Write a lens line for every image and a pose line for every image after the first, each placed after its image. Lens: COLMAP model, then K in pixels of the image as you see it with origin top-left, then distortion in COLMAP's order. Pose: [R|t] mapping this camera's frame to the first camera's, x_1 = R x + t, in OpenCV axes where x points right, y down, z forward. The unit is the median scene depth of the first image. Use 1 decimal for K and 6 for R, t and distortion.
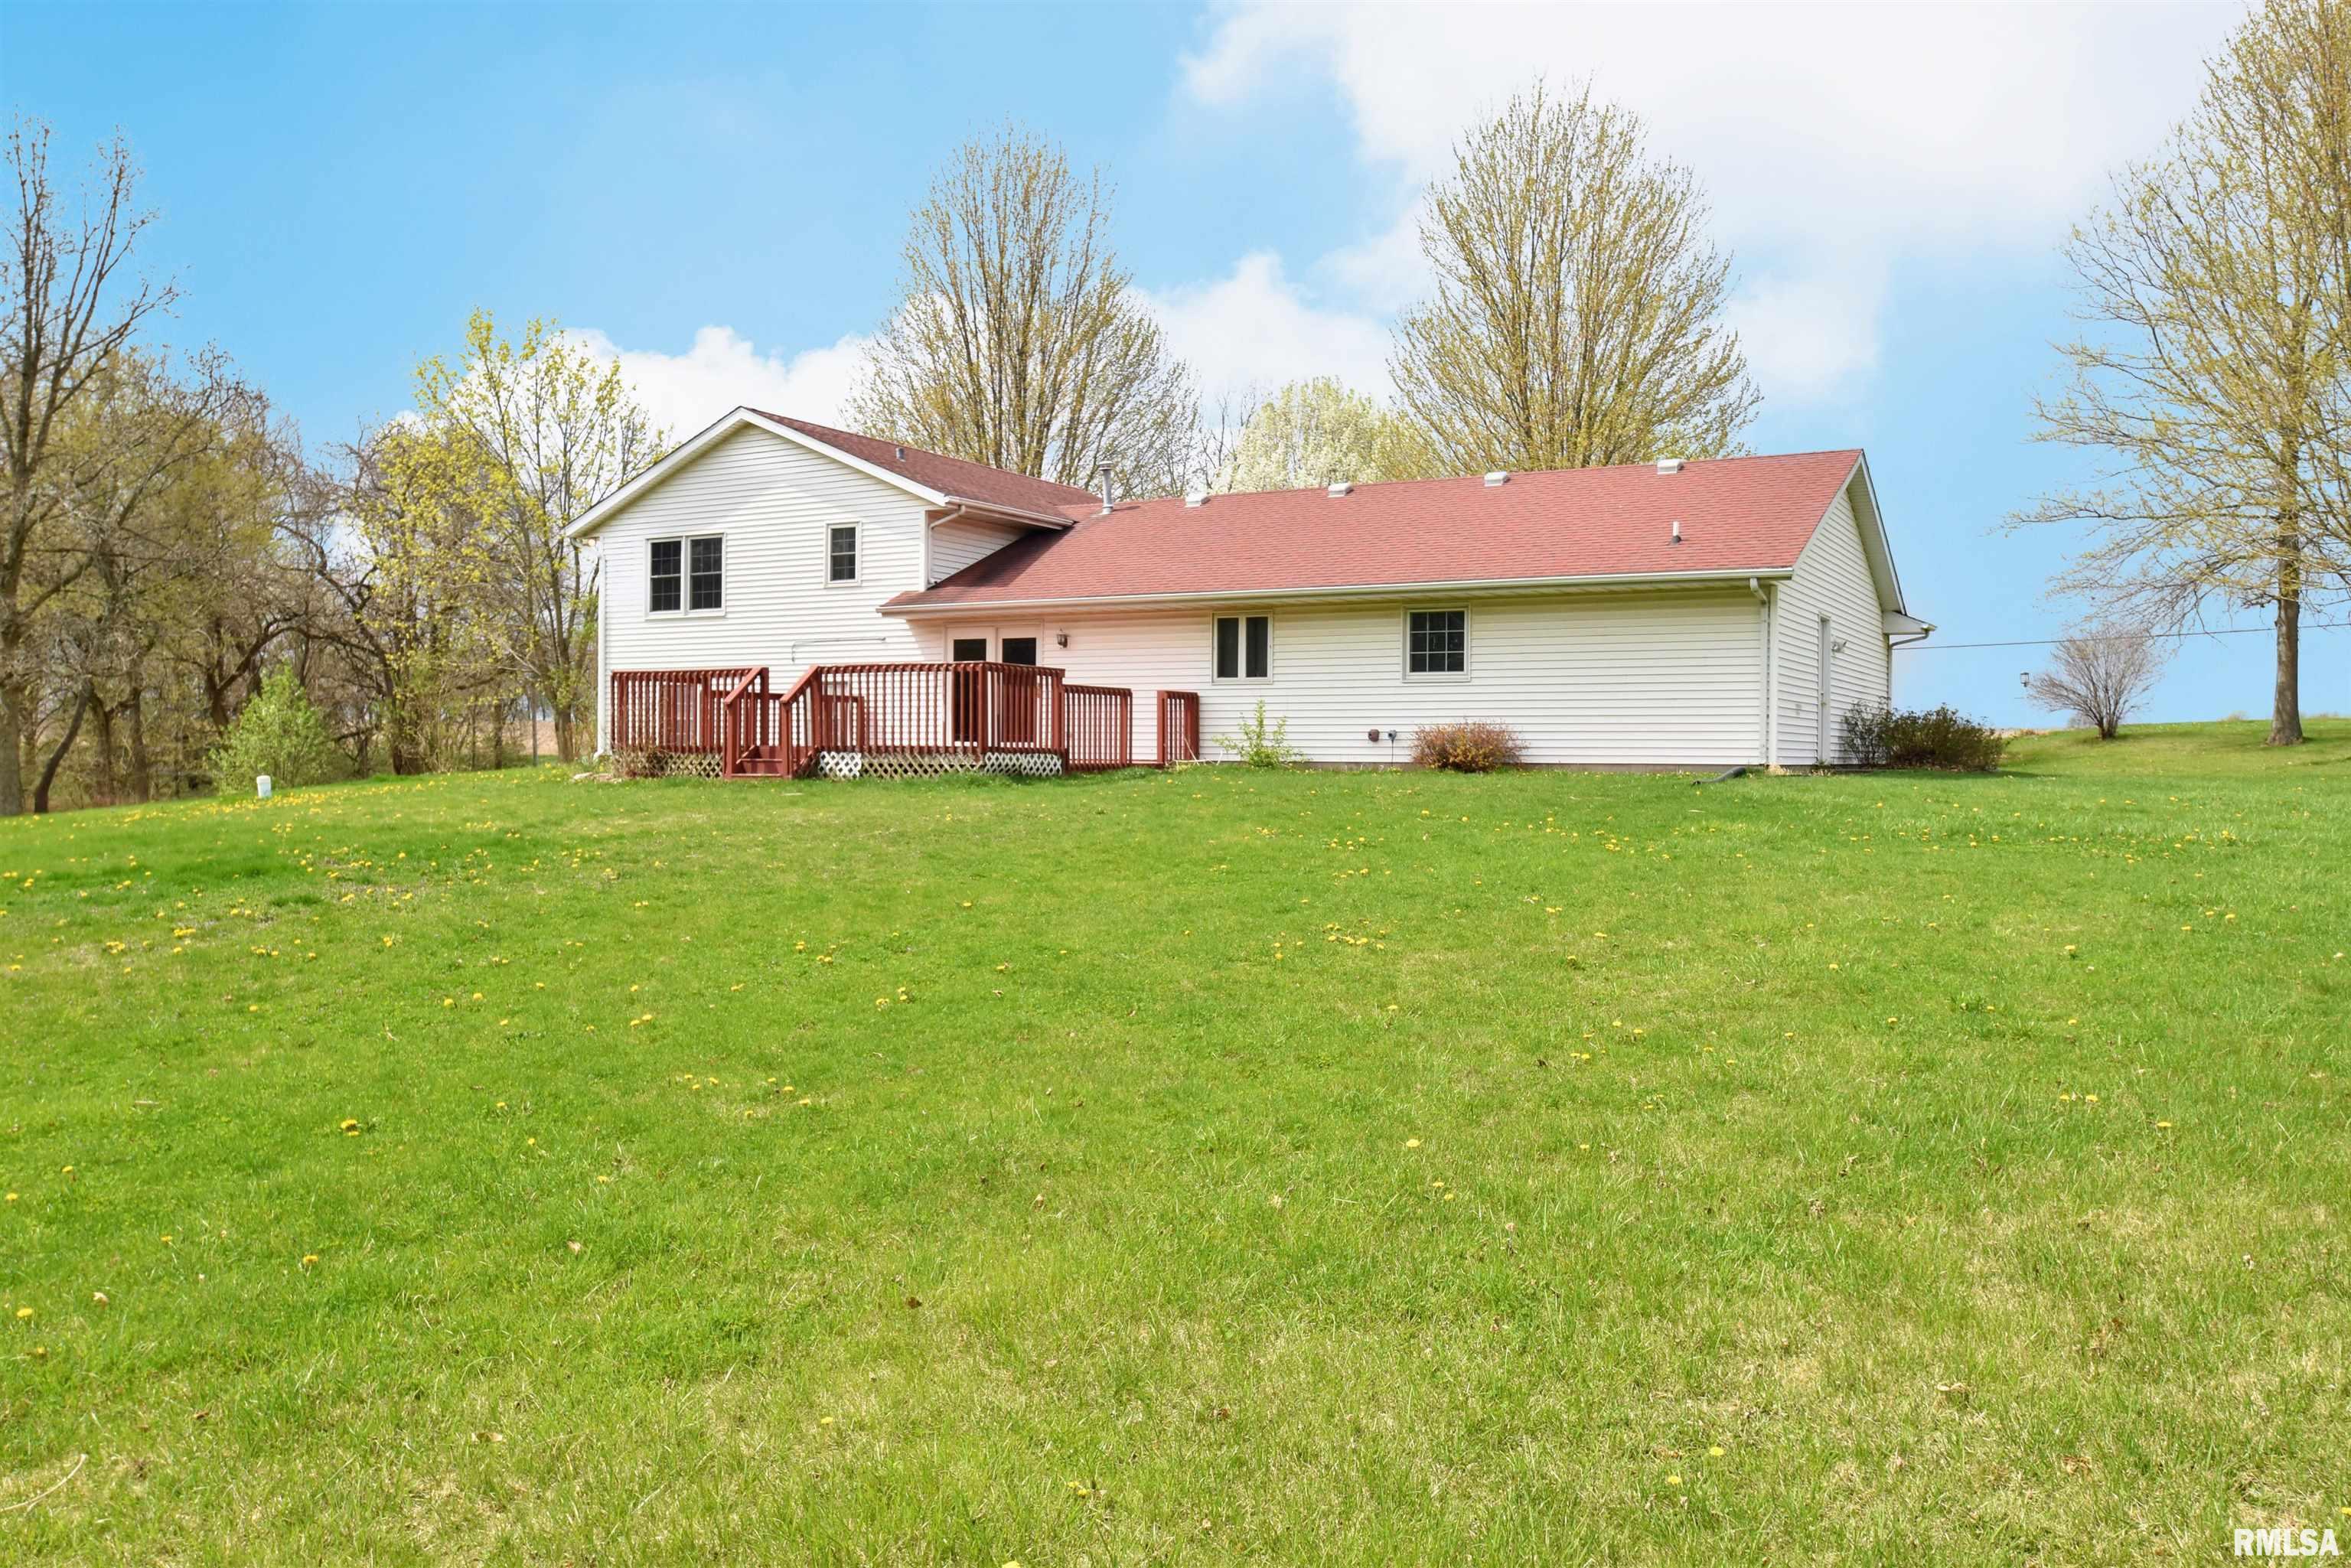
lens RADIAL K [[1819.7, 0, 1175.5], [0, 1819.7, 784.0], [0, 0, 1]] dist [-0.041576, 0.003600]
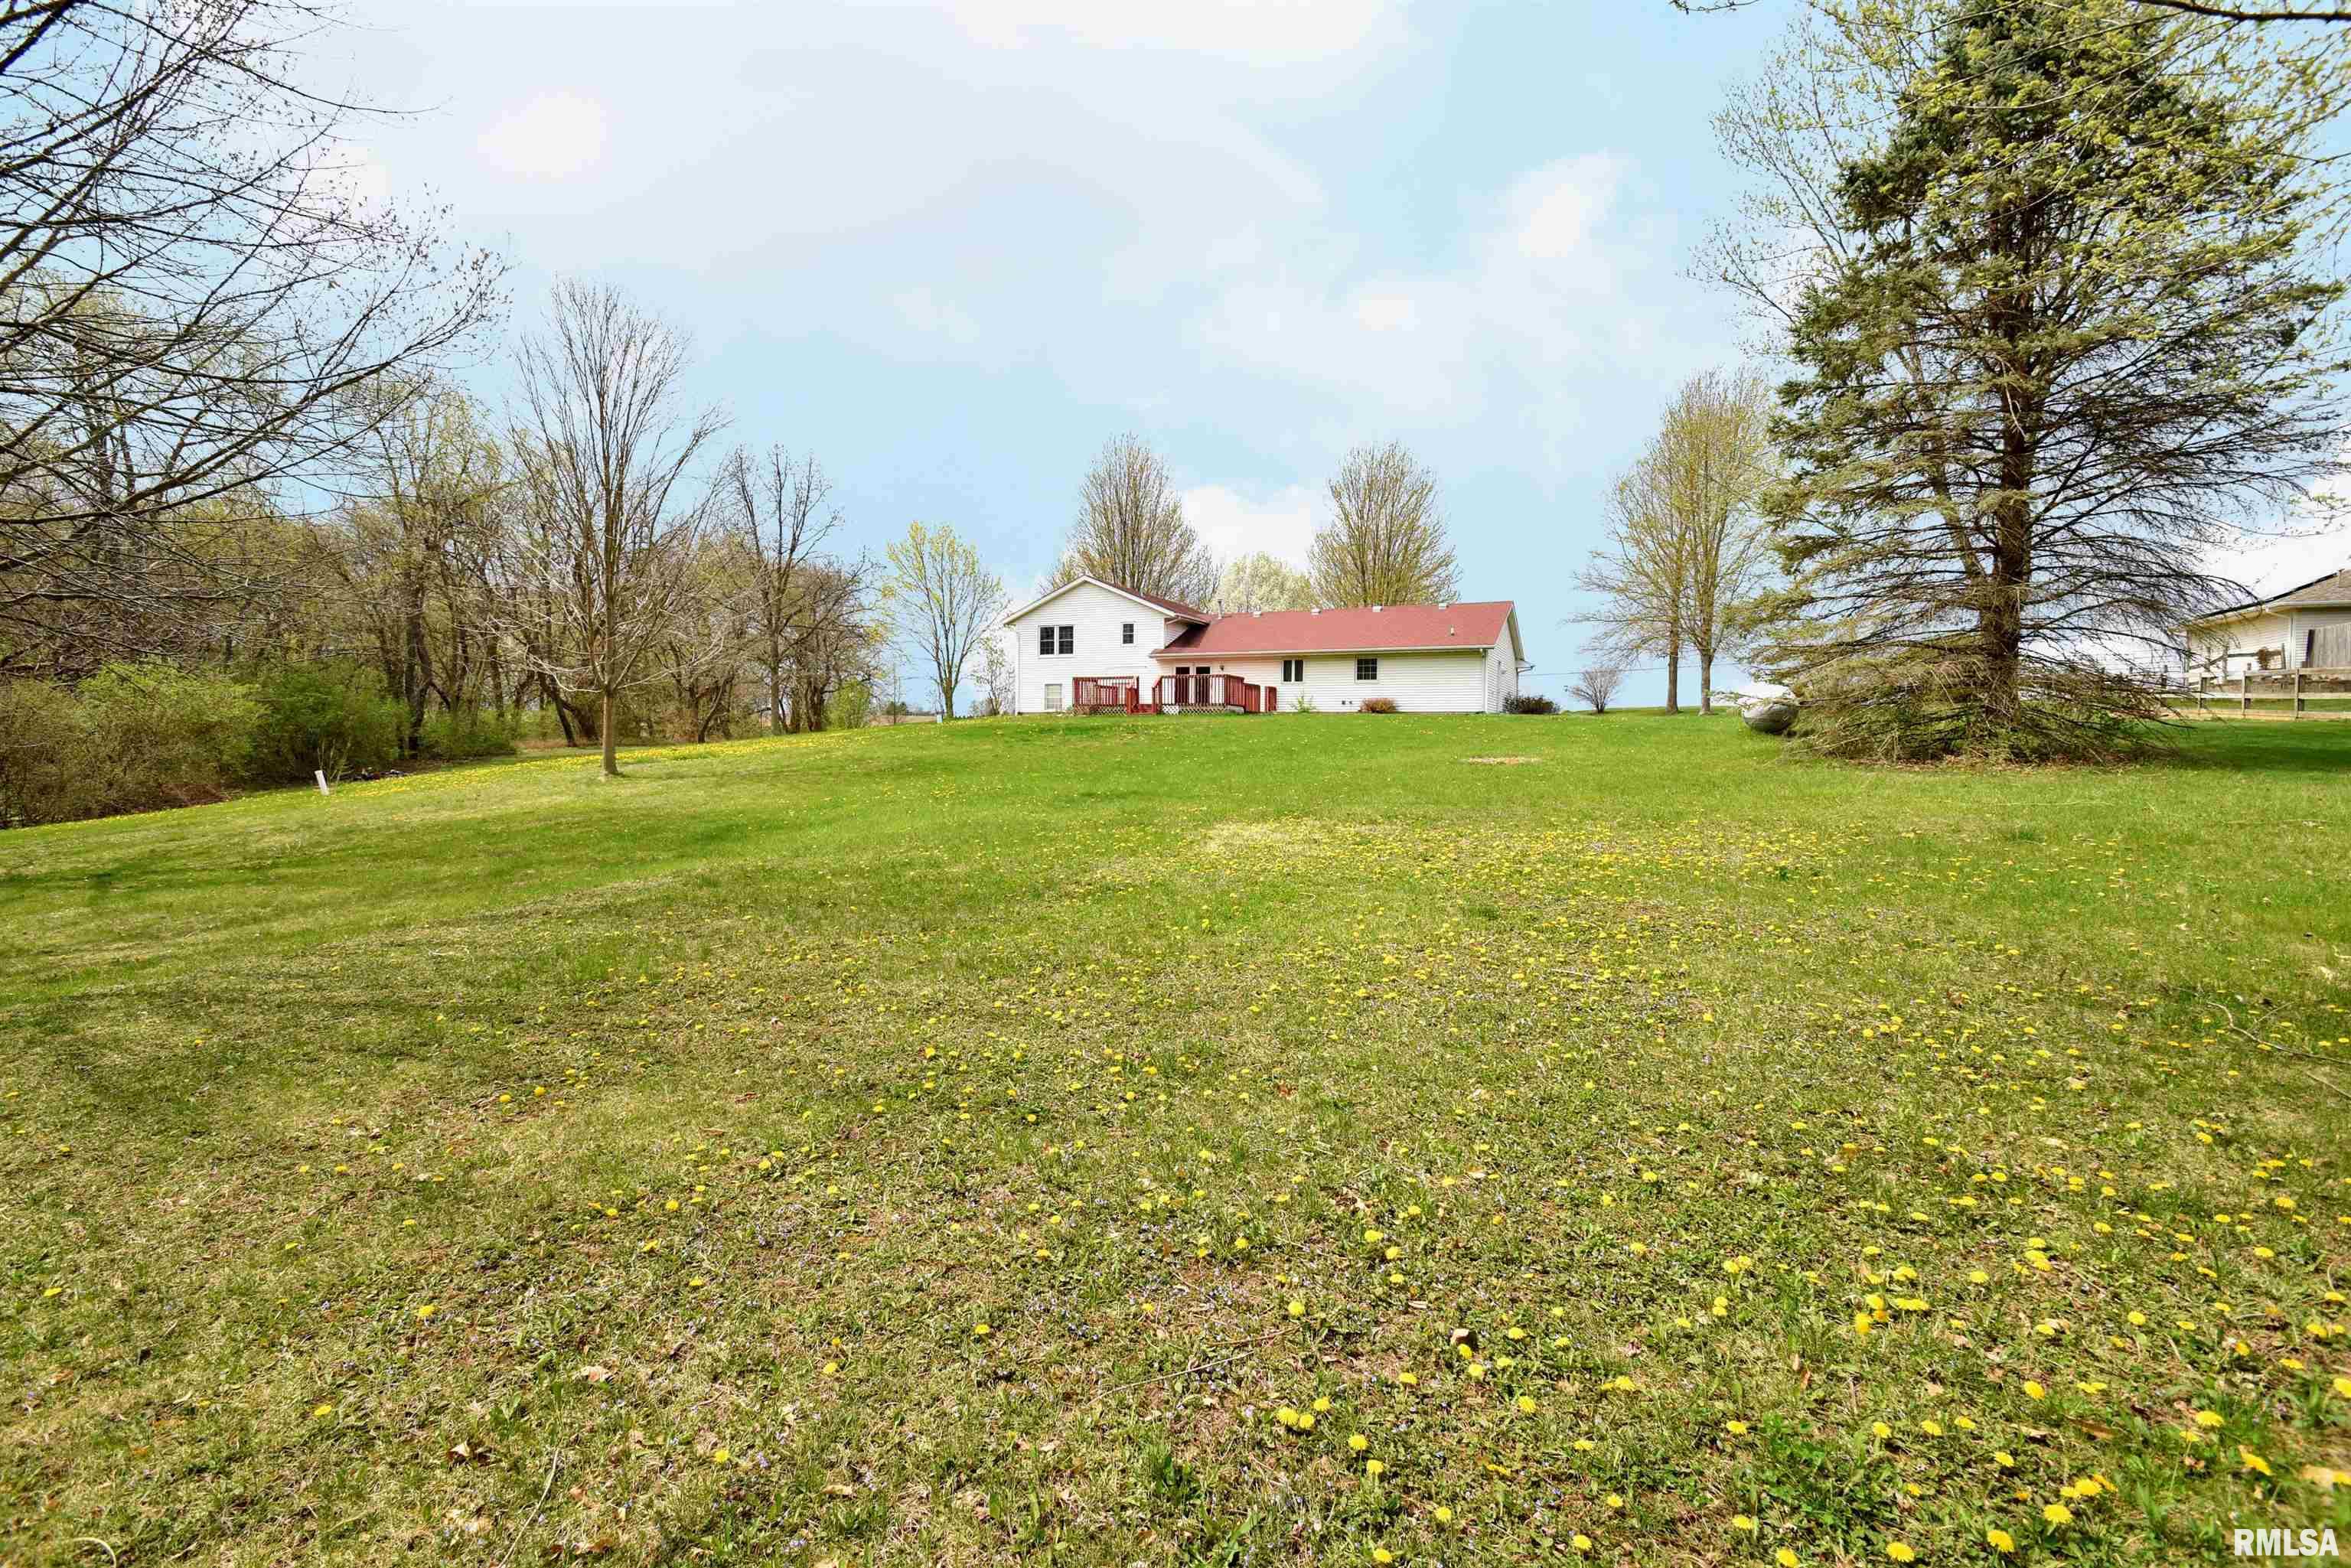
lens RADIAL K [[1045.4, 0, 1164.8], [0, 1045.4, 784.5], [0, 0, 1]] dist [-0.000578, -0.001089]
pose [[0.997111, 0.001079, 0.075953, -0.251926], [-0.003327, 0.999560, 0.029484, 0.046957], [-0.075888, -0.029652, 0.996675, -0.523657]]
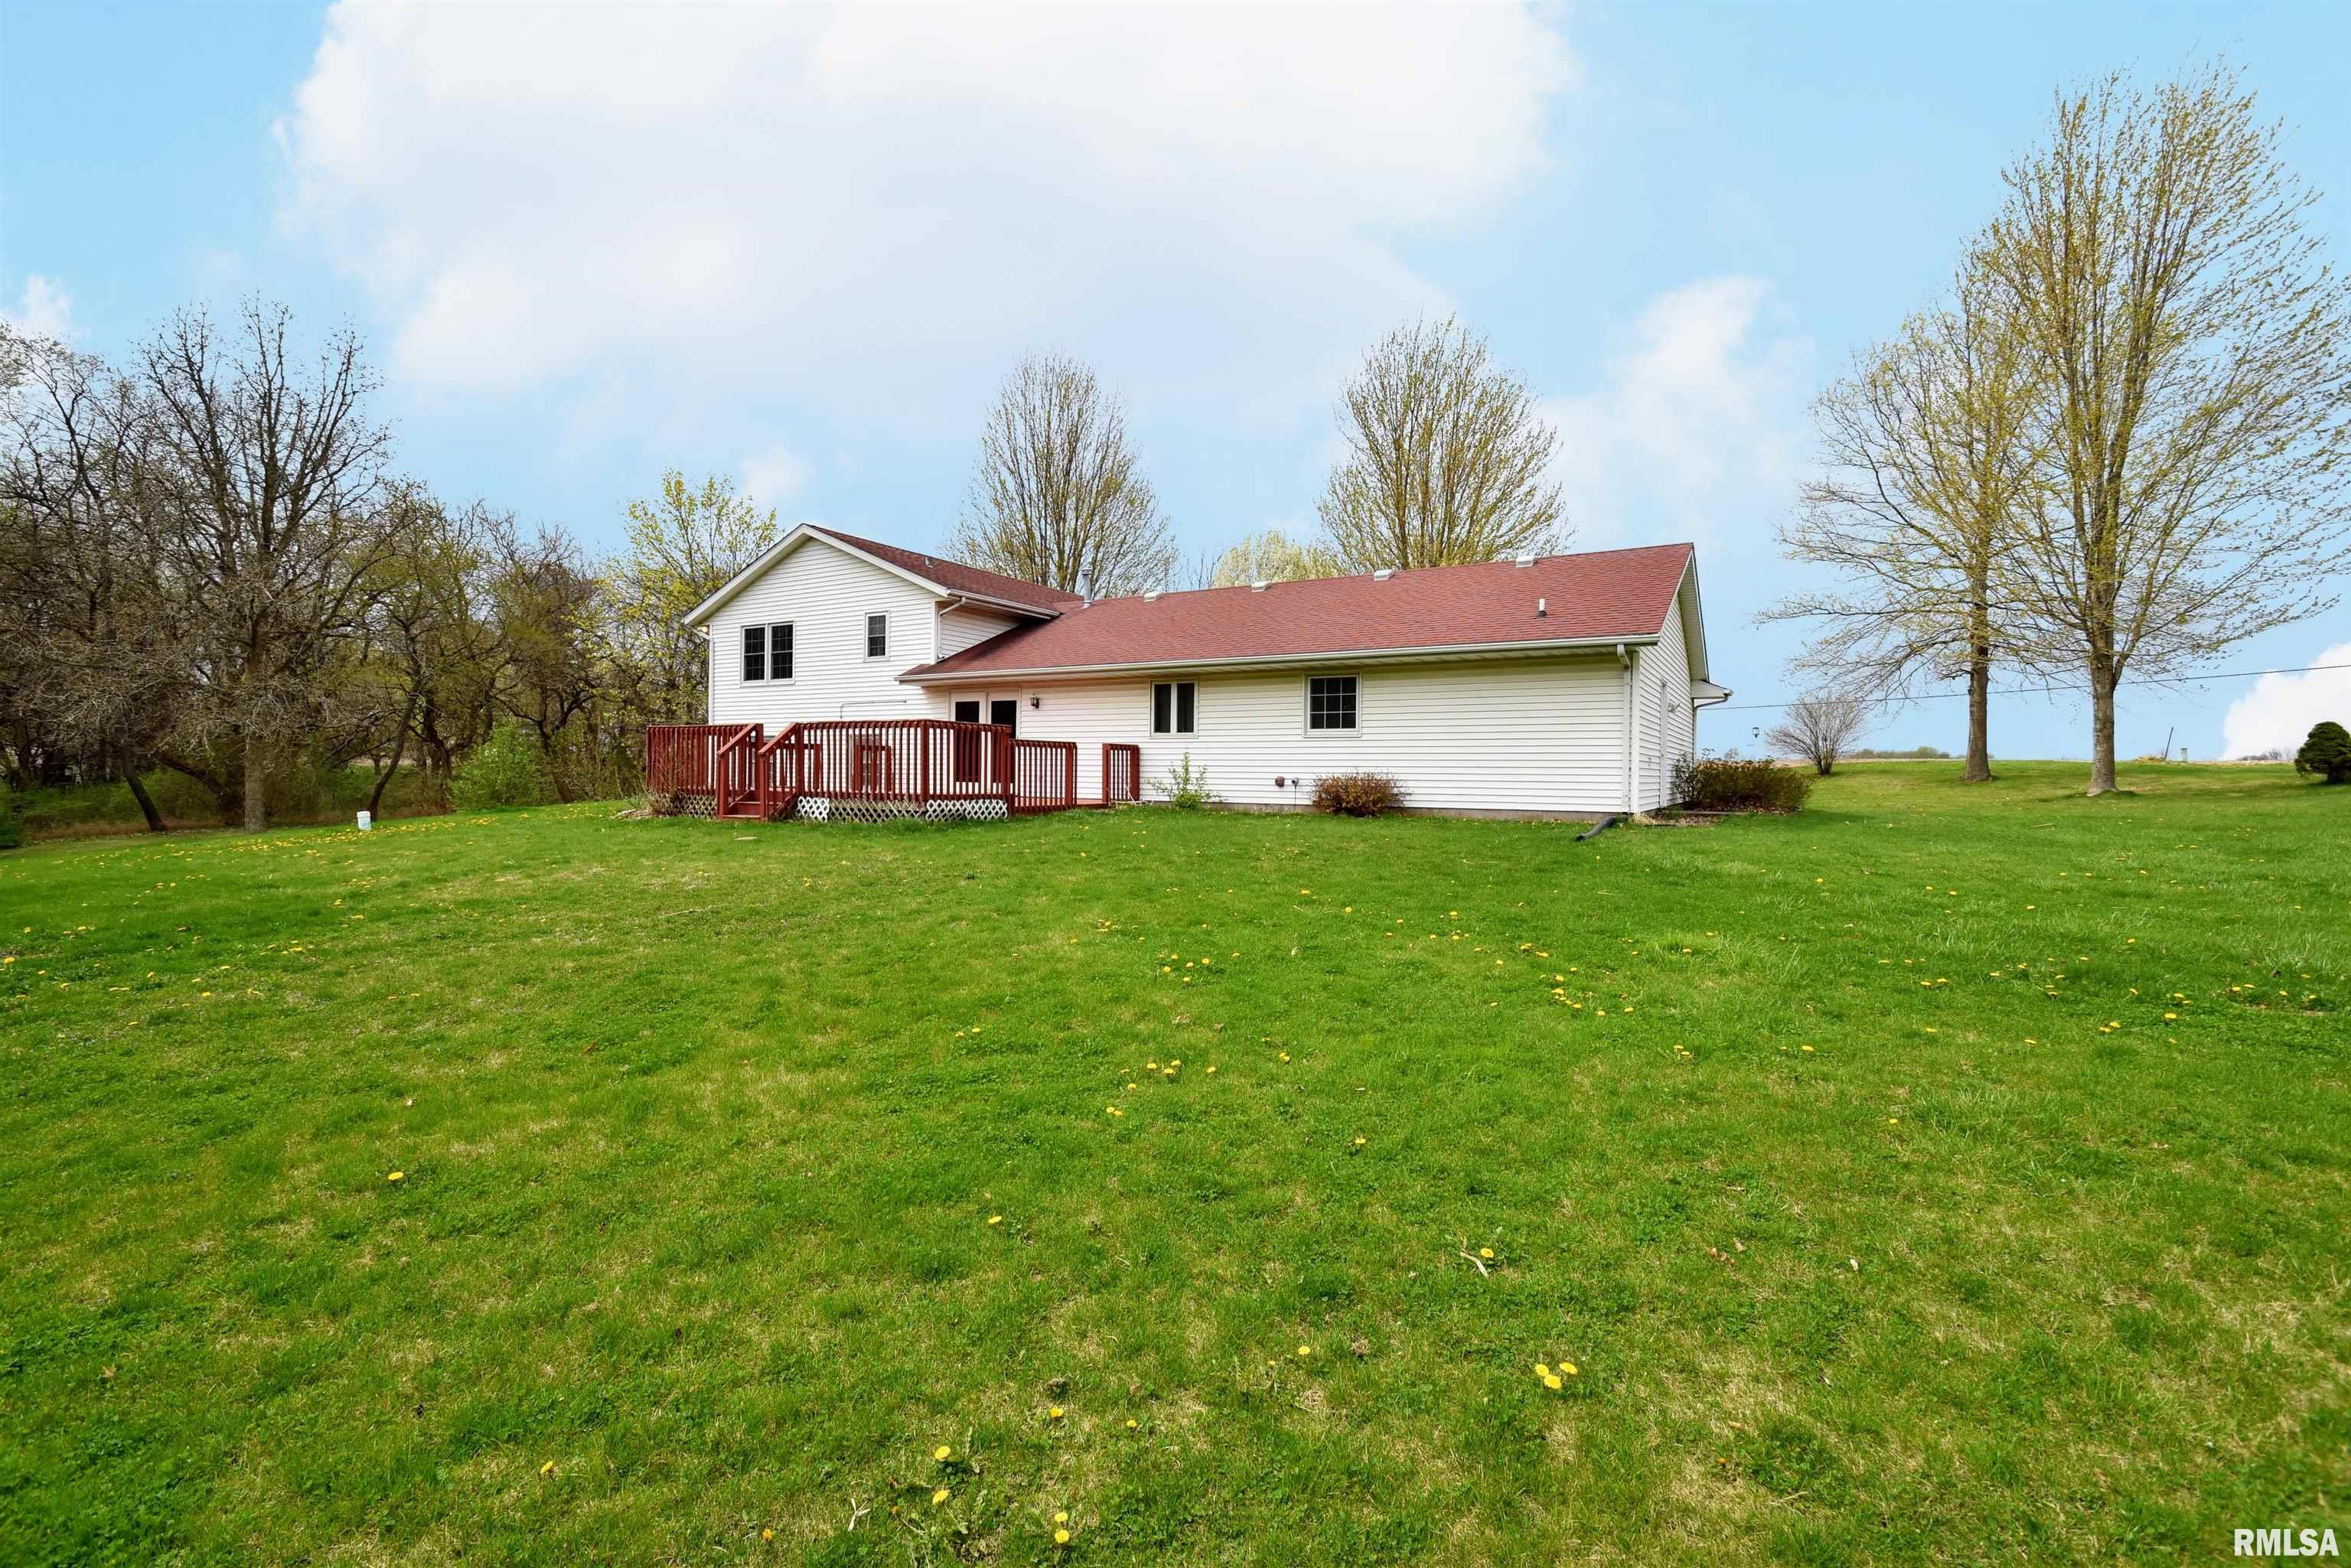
lens RADIAL K [[1045.4, 0, 1164.8], [0, 1045.4, 784.5], [0, 0, 1]] dist [-0.000578, -0.001089]
pose [[0.999483, 0.003628, -0.031945, 0.047845], [-0.003782, 0.999981, -0.004782, -0.018470], [0.031927, 0.004900, 0.999478, 0.270008]]
